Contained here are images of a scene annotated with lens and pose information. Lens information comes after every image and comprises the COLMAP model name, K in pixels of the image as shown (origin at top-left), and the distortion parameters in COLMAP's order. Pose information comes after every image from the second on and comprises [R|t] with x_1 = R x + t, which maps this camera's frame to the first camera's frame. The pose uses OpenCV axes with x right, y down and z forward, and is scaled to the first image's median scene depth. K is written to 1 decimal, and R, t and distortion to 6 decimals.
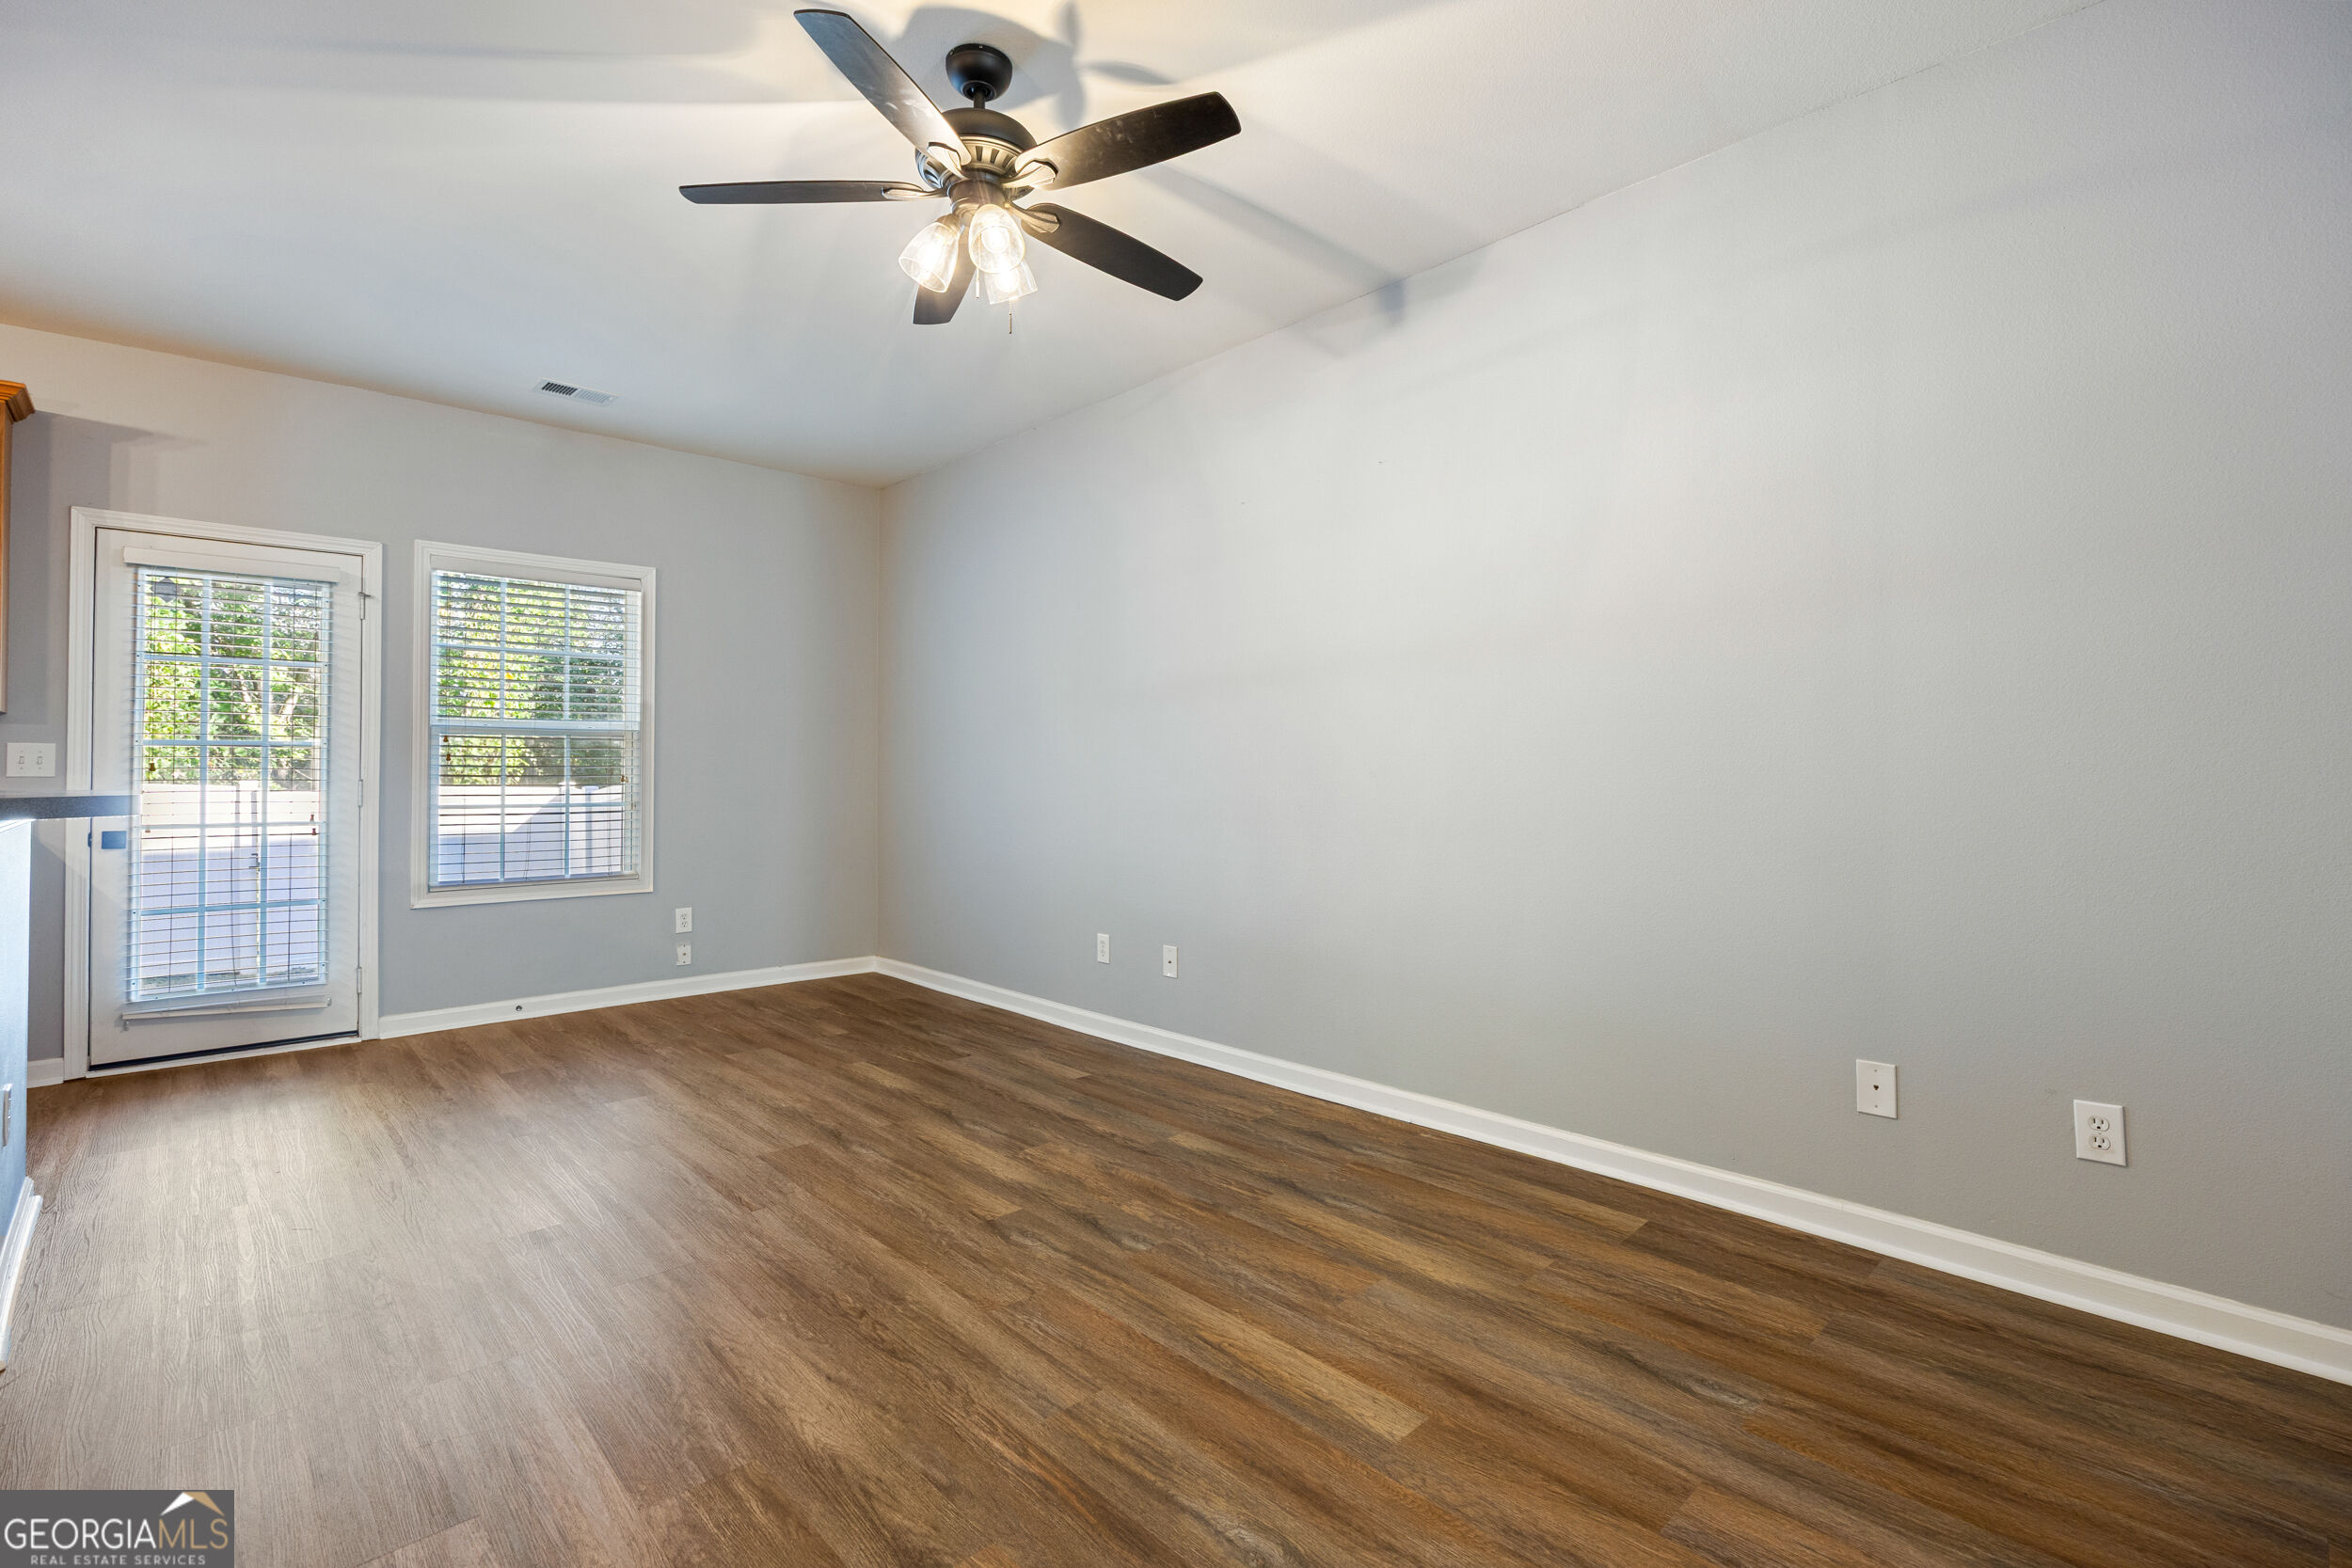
lens RADIAL K [[1054.2, 0, 1159.4], [0, 1054.2, 755.7], [0, 0, 1]] dist [-0.008029, -0.000854]
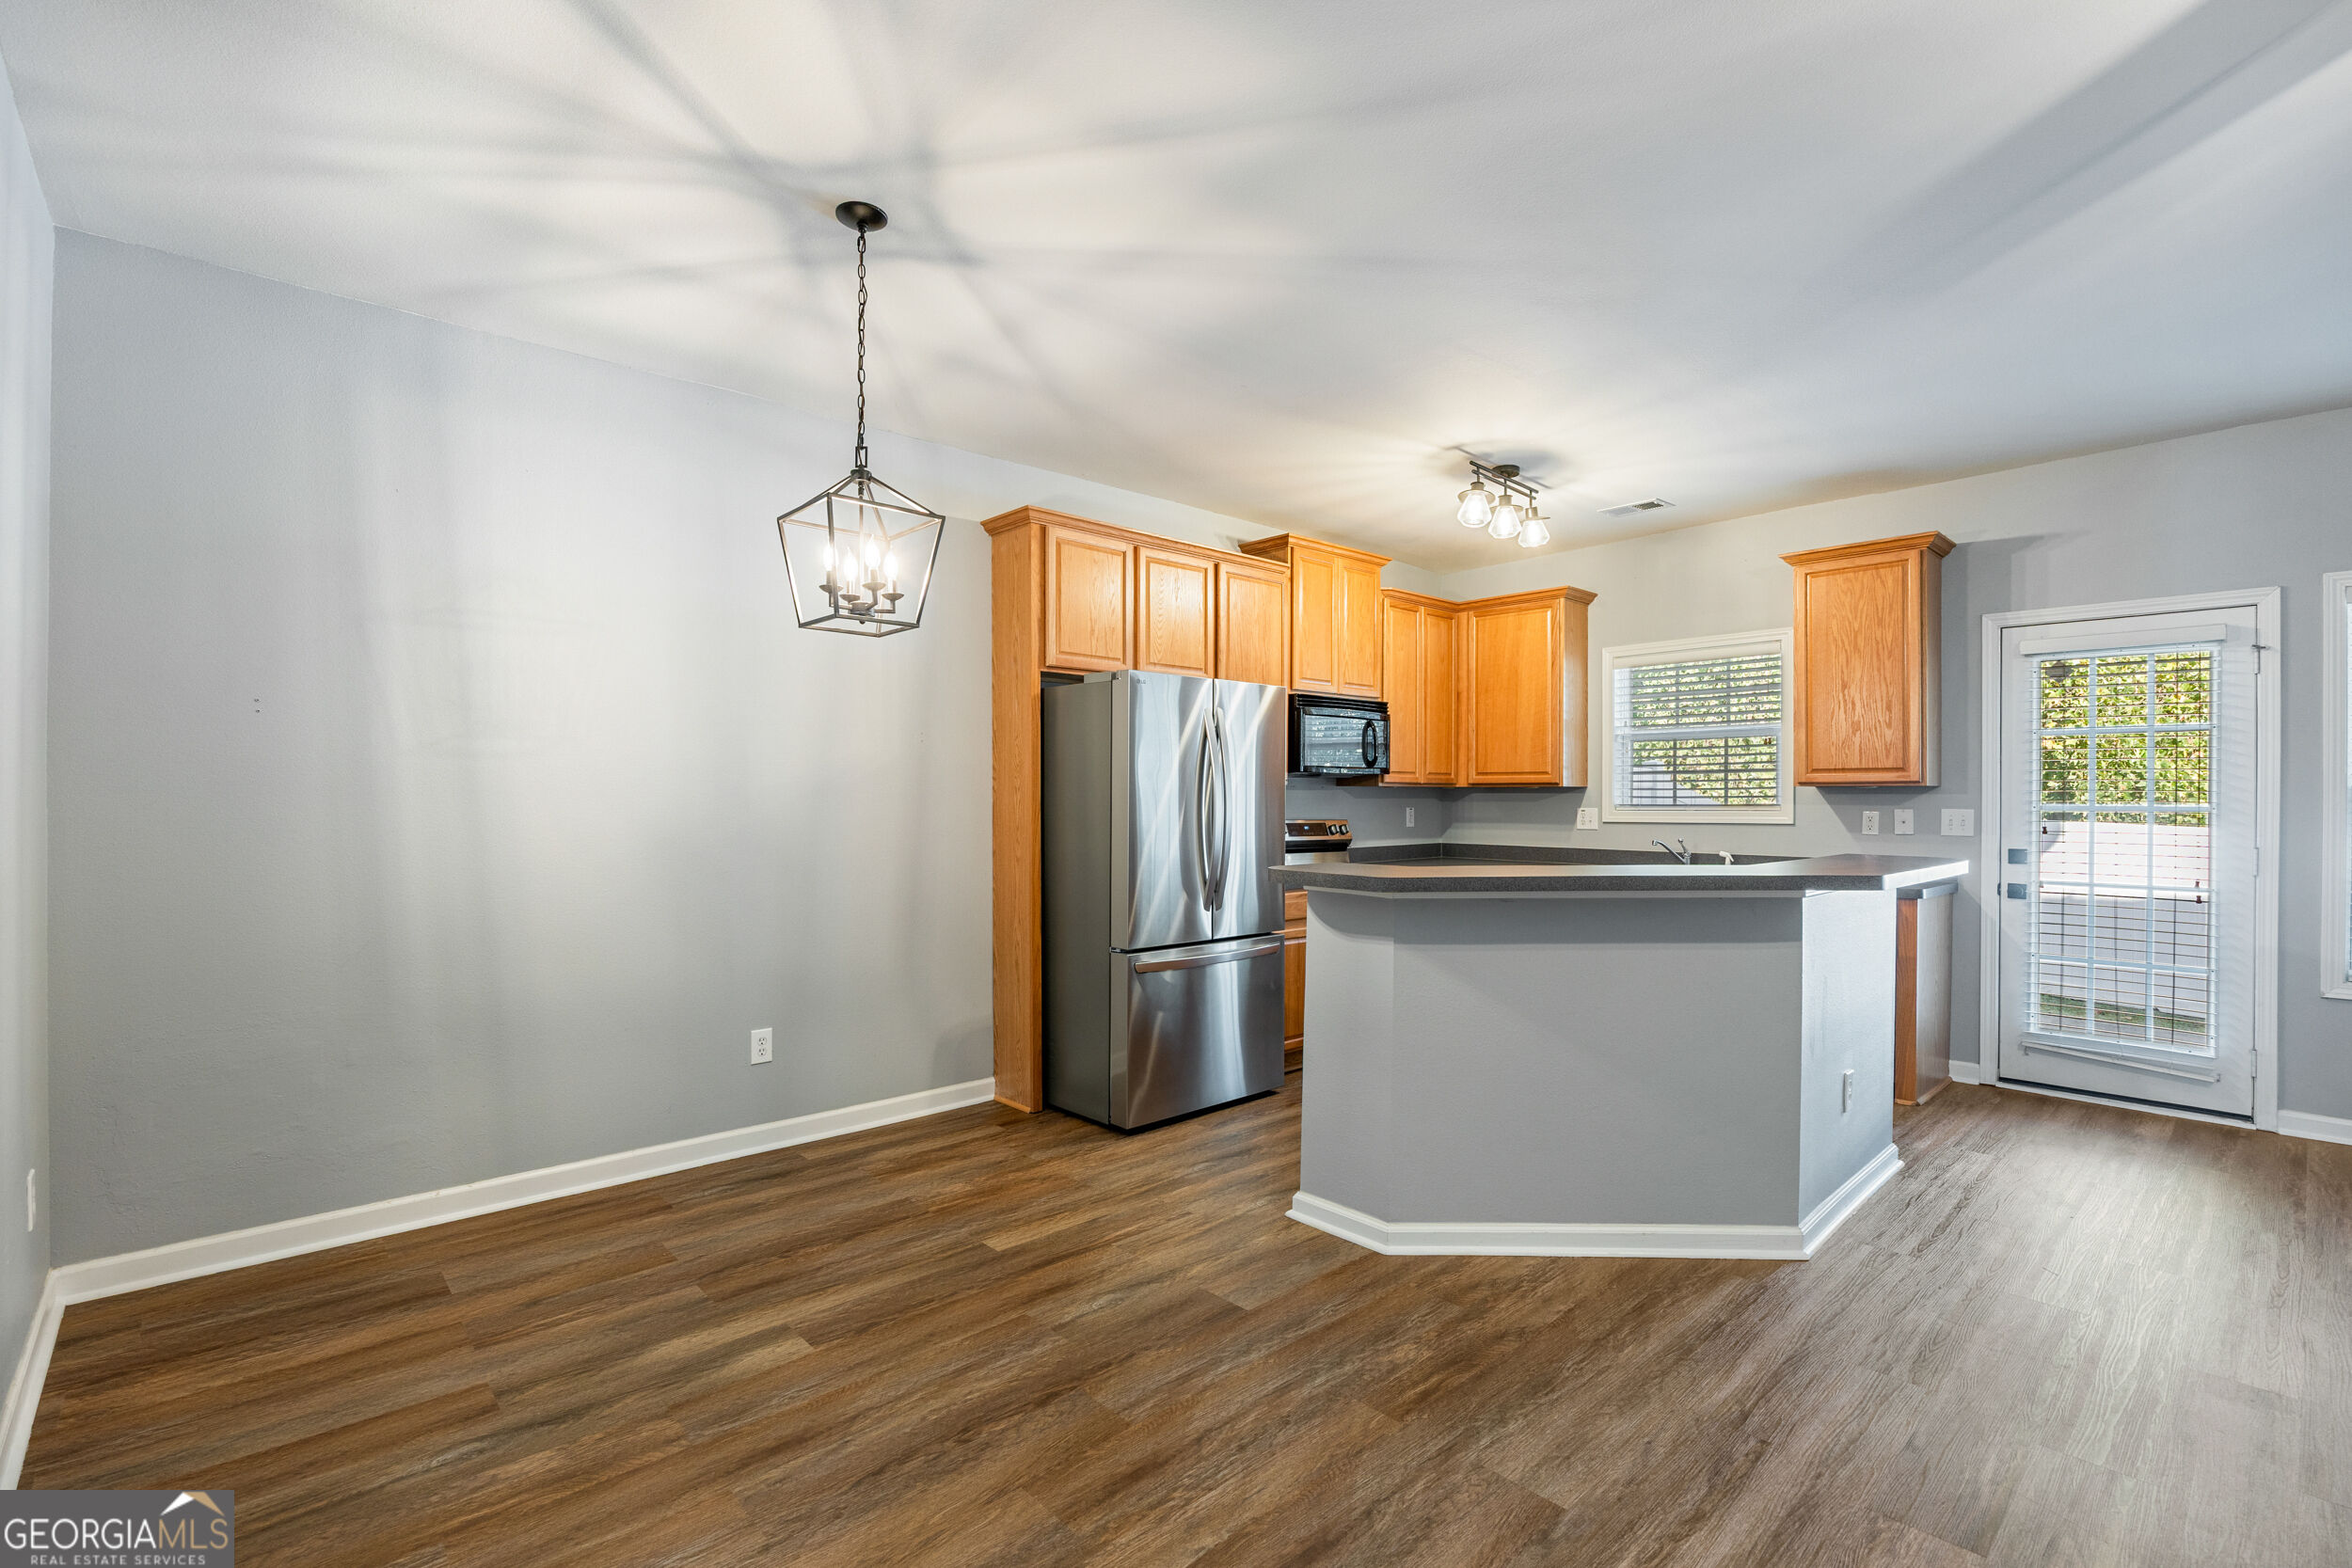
lens RADIAL K [[1054.2, 0, 1174.2], [0, 1054.2, 802.1], [0, 0, 1]] dist [-0.008029, -0.000854]
pose [[-0.009768, 0.008091, -0.999920, 0.236673], [0.011573, 0.999901, 0.007978, -0.050000], [0.999885, -0.011494, -0.009860, 0.079000]]
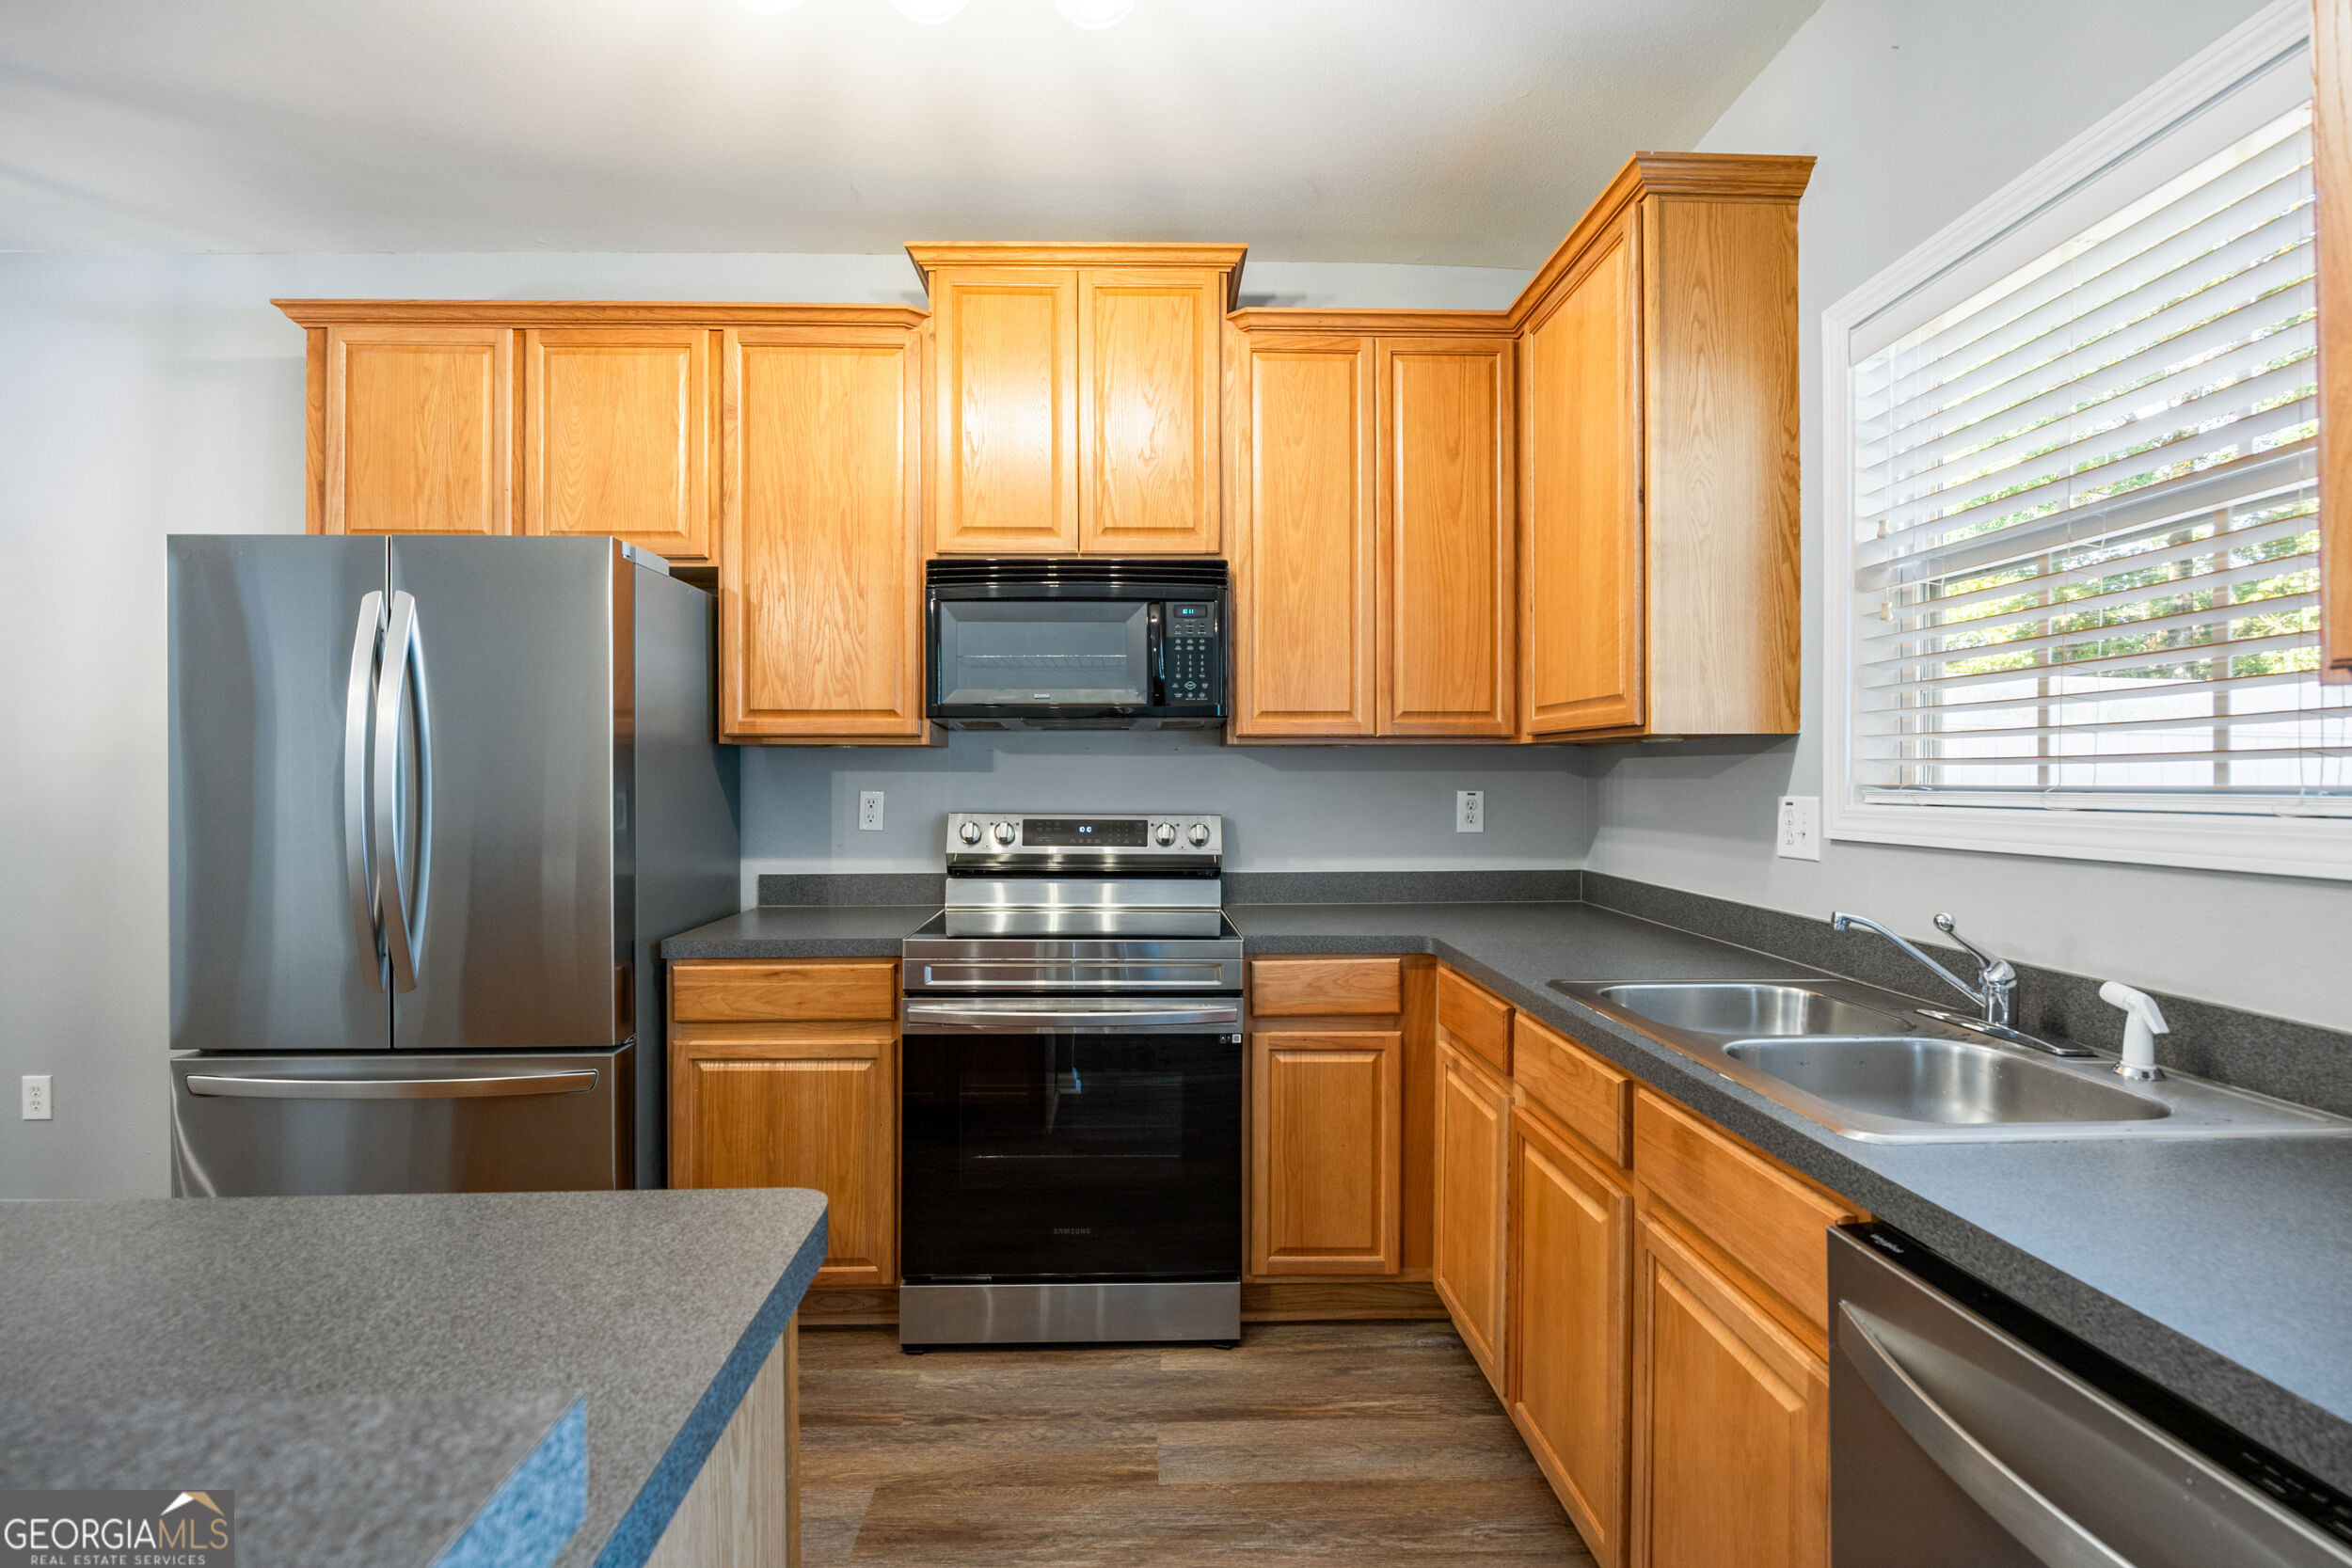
lens RADIAL K [[1054.2, 0, 1163.8], [0, 1054.2, 773.1], [0, 0, 1]] dist [-0.008029, -0.000854]
pose [[-0.659414, 0.000728, -0.751779, -0.941081], [0.013291, 0.999855, -0.010690, -0.026811], [0.751662, -0.017041, -0.659328, 0.948017]]
